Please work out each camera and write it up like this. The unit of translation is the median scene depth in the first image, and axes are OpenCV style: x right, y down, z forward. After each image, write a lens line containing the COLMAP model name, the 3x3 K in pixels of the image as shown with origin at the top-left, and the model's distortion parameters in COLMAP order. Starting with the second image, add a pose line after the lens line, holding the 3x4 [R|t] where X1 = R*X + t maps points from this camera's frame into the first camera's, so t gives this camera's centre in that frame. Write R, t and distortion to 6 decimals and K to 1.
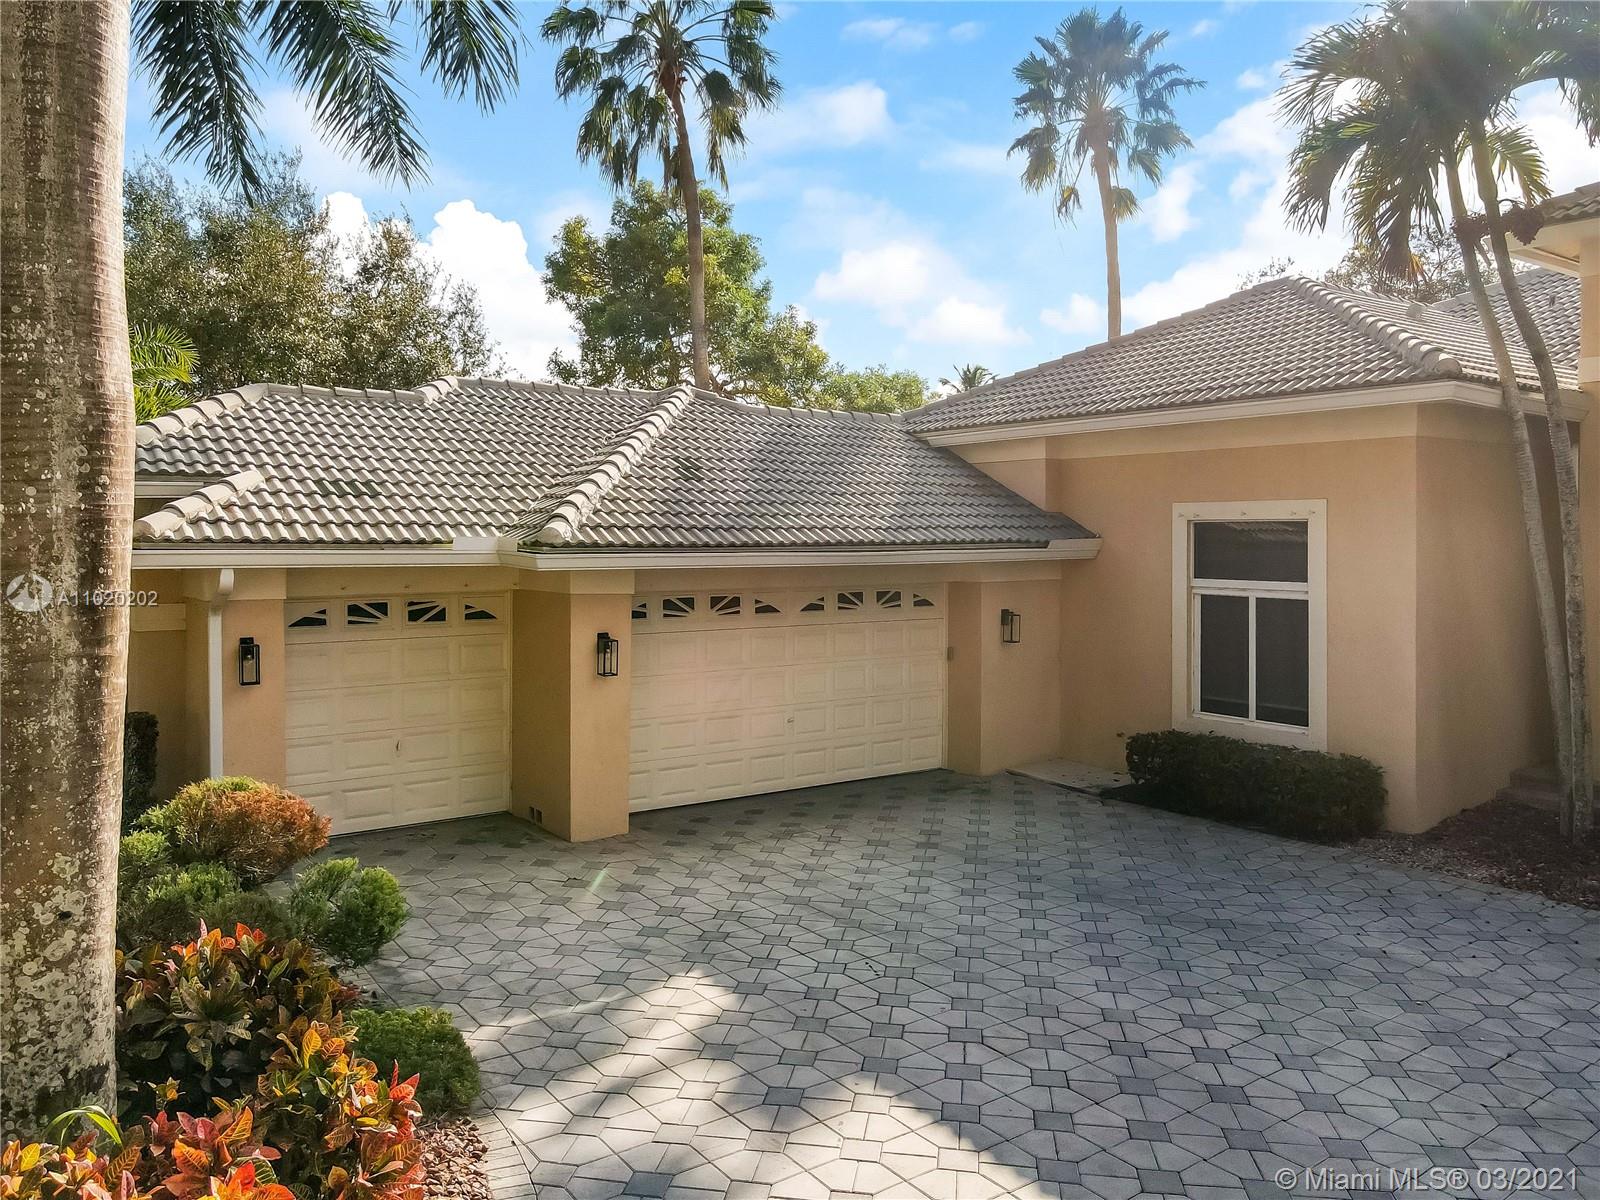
lens RADIAL K [[1190.4, 0, 802.3], [0, 1190.4, 545.5], [0, 0, 1]] dist [0.010677, 0.000263]
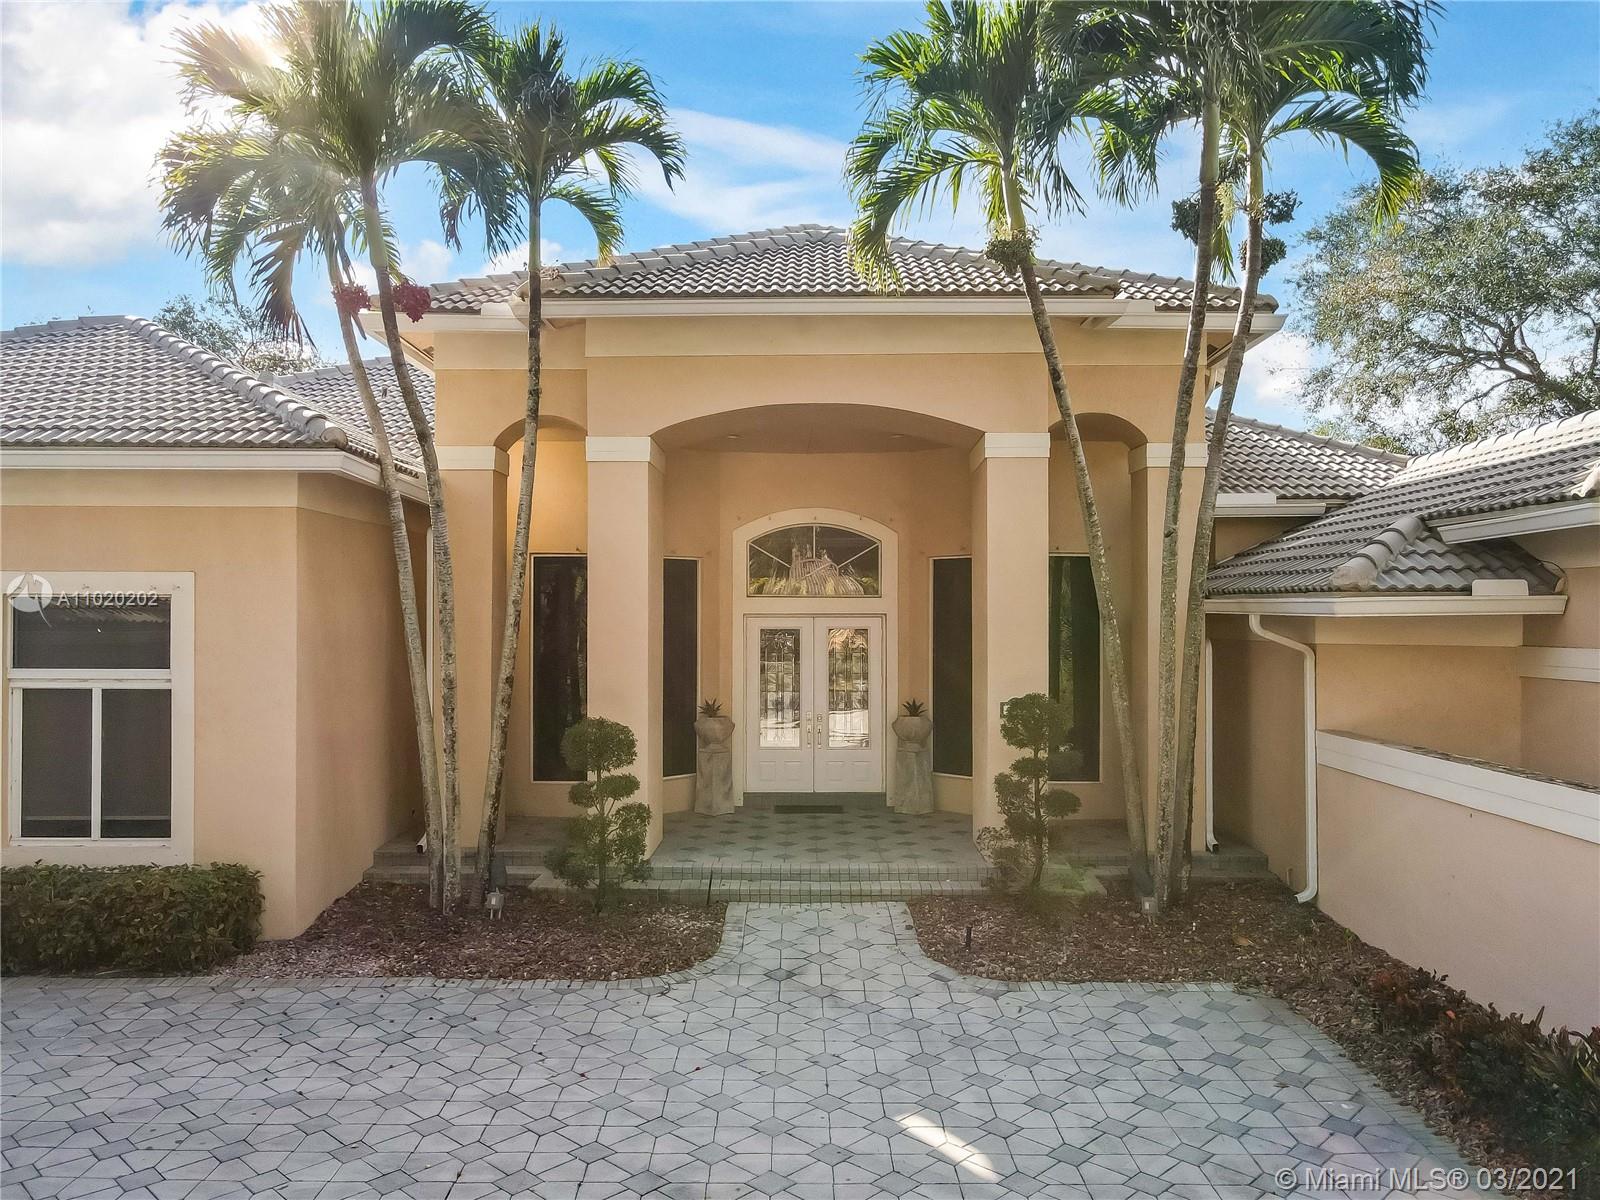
lens RADIAL K [[1172.4, 0, 792.5], [0, 1172.4, 605.7], [0, 0, 1]] dist [0.007840, 0.000515]
pose [[0.585469, 0.007307, 0.810662, 0.000465], [0.005922, 0.999894, -0.013290, -0.000759], [-0.810673, 0.012582, 0.585364, 0.153083]]
